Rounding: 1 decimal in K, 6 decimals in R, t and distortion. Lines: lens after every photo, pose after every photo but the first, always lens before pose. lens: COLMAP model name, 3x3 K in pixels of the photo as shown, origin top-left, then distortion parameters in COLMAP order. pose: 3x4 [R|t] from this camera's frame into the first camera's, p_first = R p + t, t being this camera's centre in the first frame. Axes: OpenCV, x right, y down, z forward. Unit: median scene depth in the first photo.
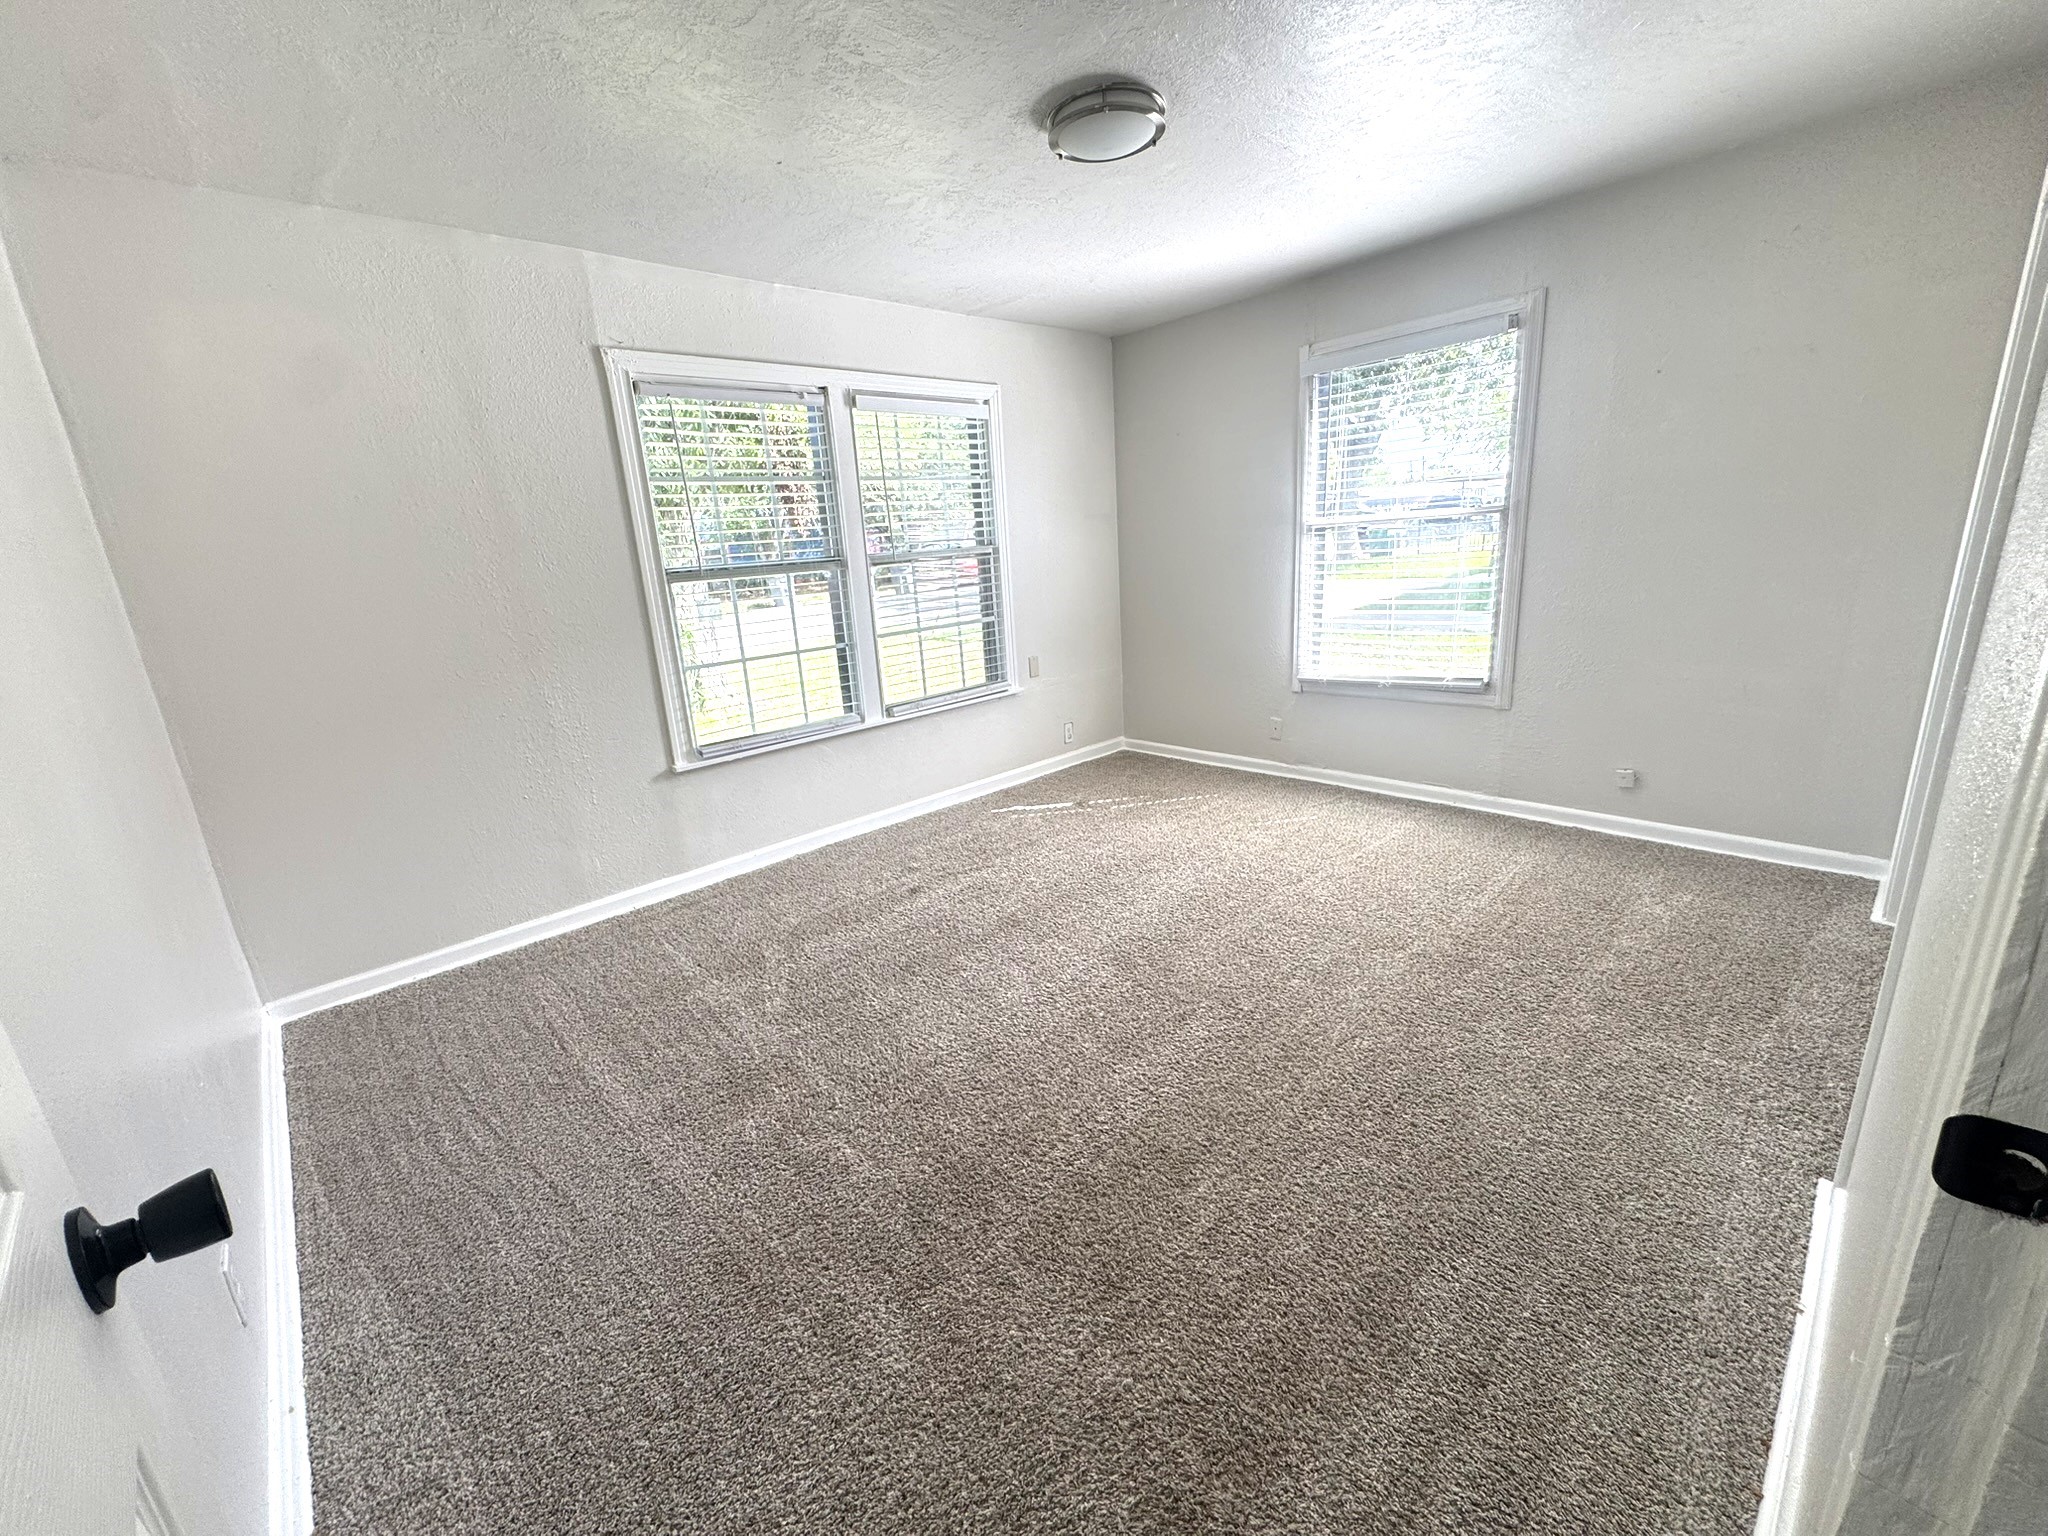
lens RADIAL K [[816.3, 0, 1023.1], [0, 816.3, 762.5], [0, 0, 1]] dist [-0.004262, 0.000614]
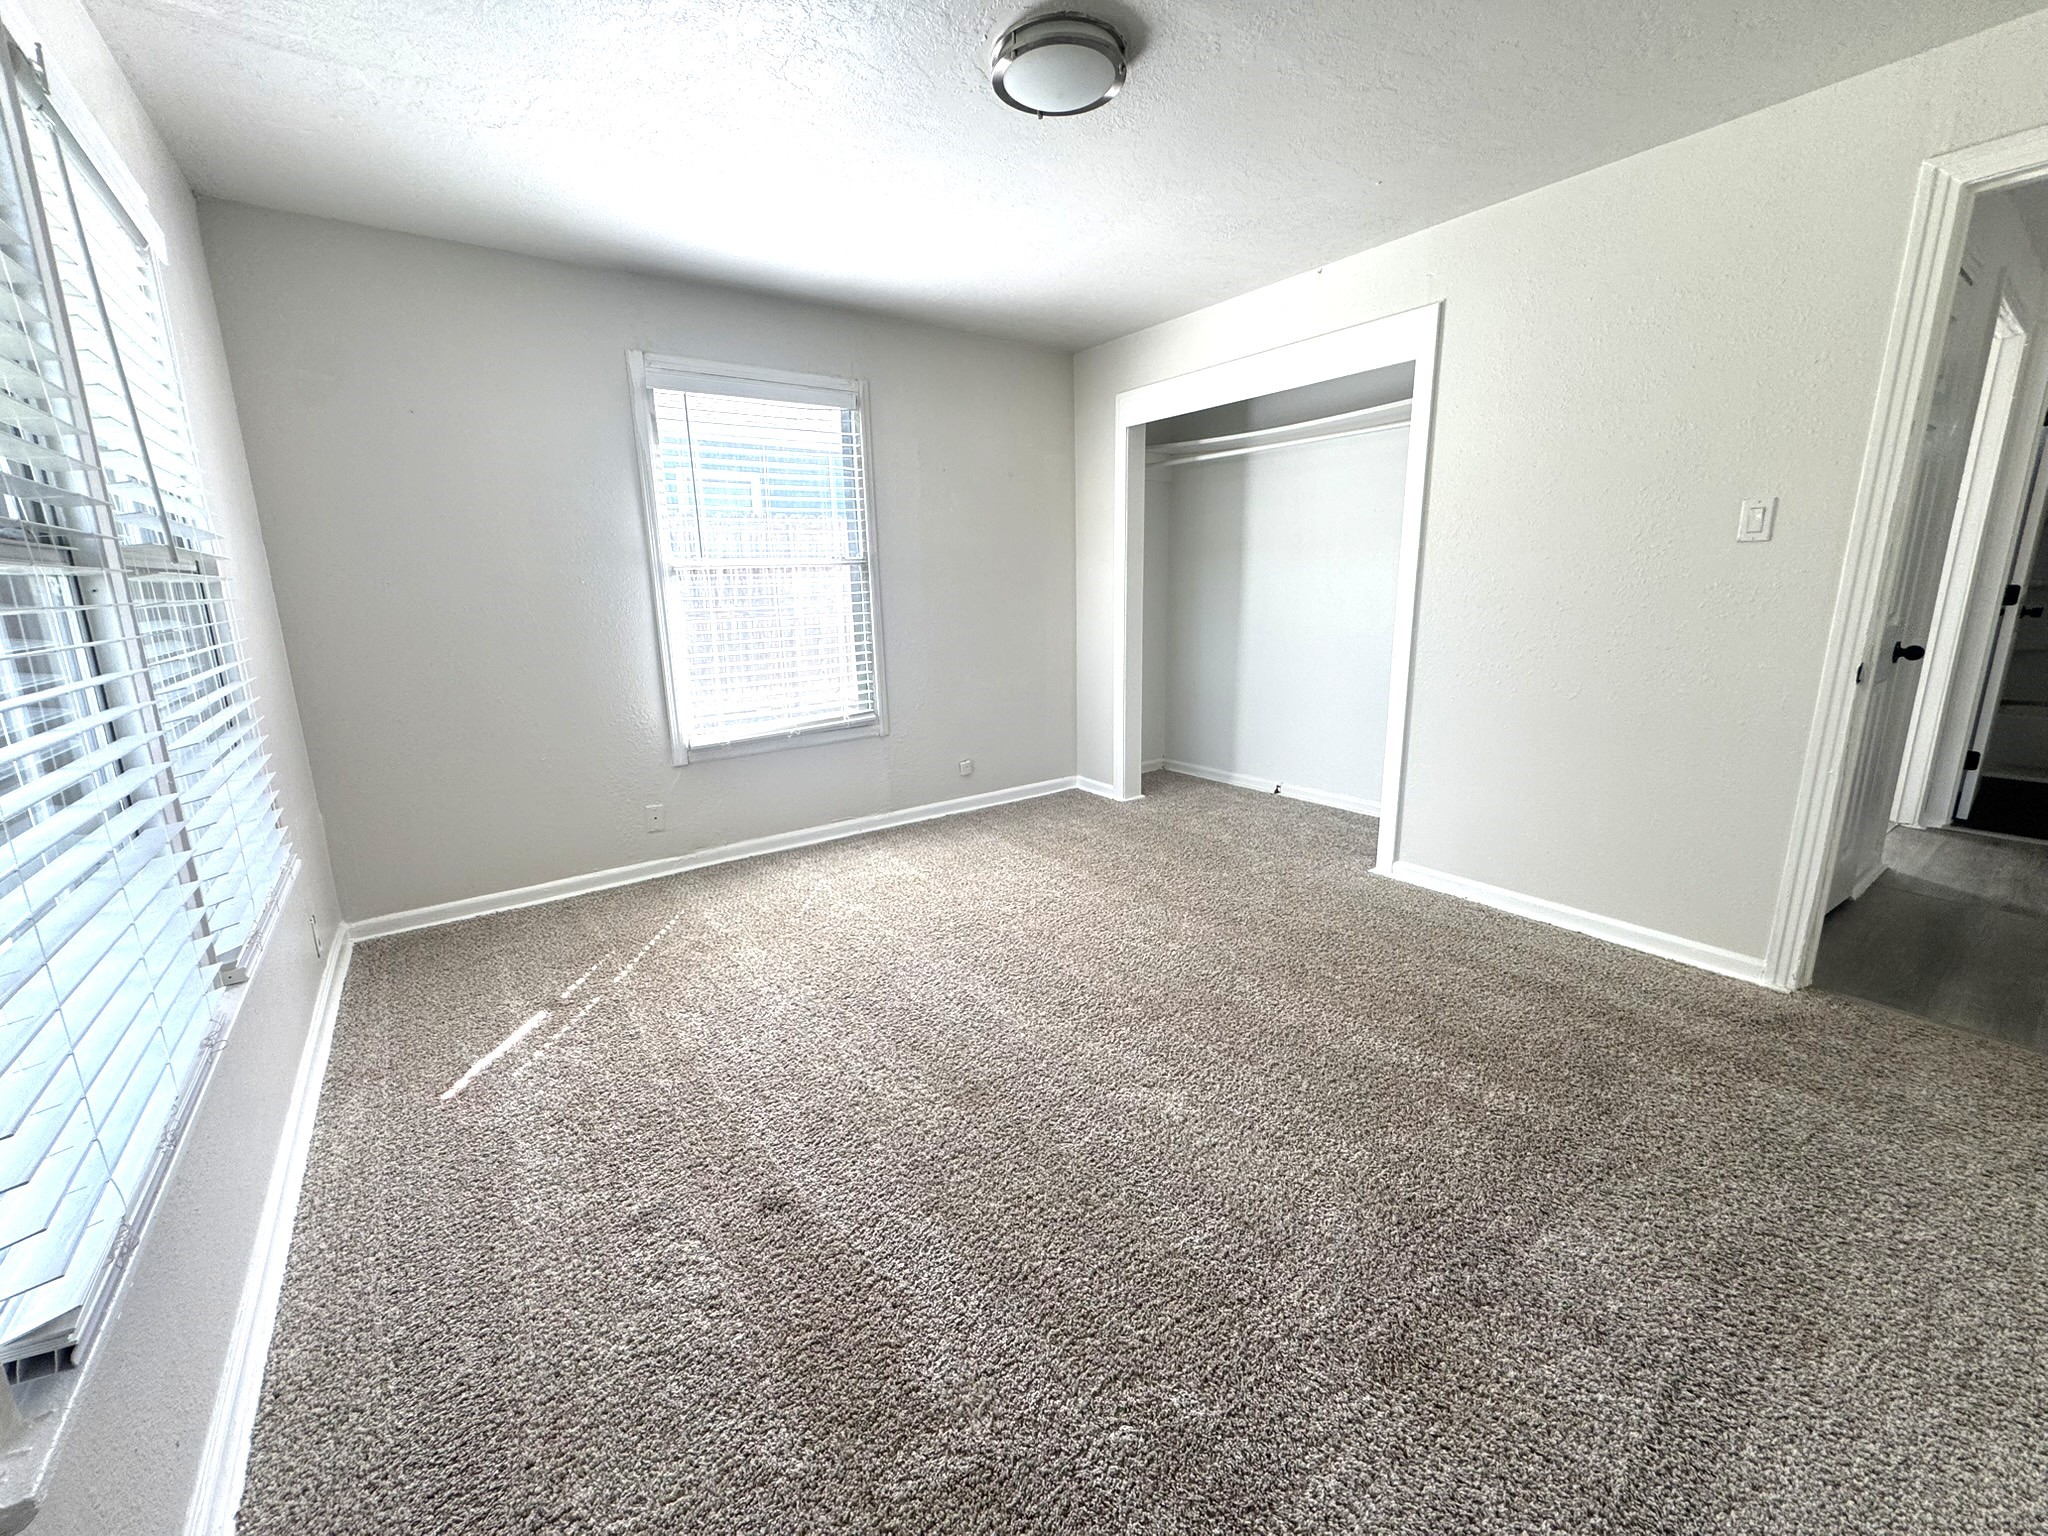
lens RADIAL K [[816.3, 0, 1023.1], [0, 816.3, 762.5], [0, 0, 1]] dist [-0.004262, 0.000614]
pose [[0.104256, -0.151258, 0.982981, -0.484520], [0.267068, 0.956323, 0.118831, -0.104554], [-0.958022, 0.250134, 0.140099, 0.606484]]
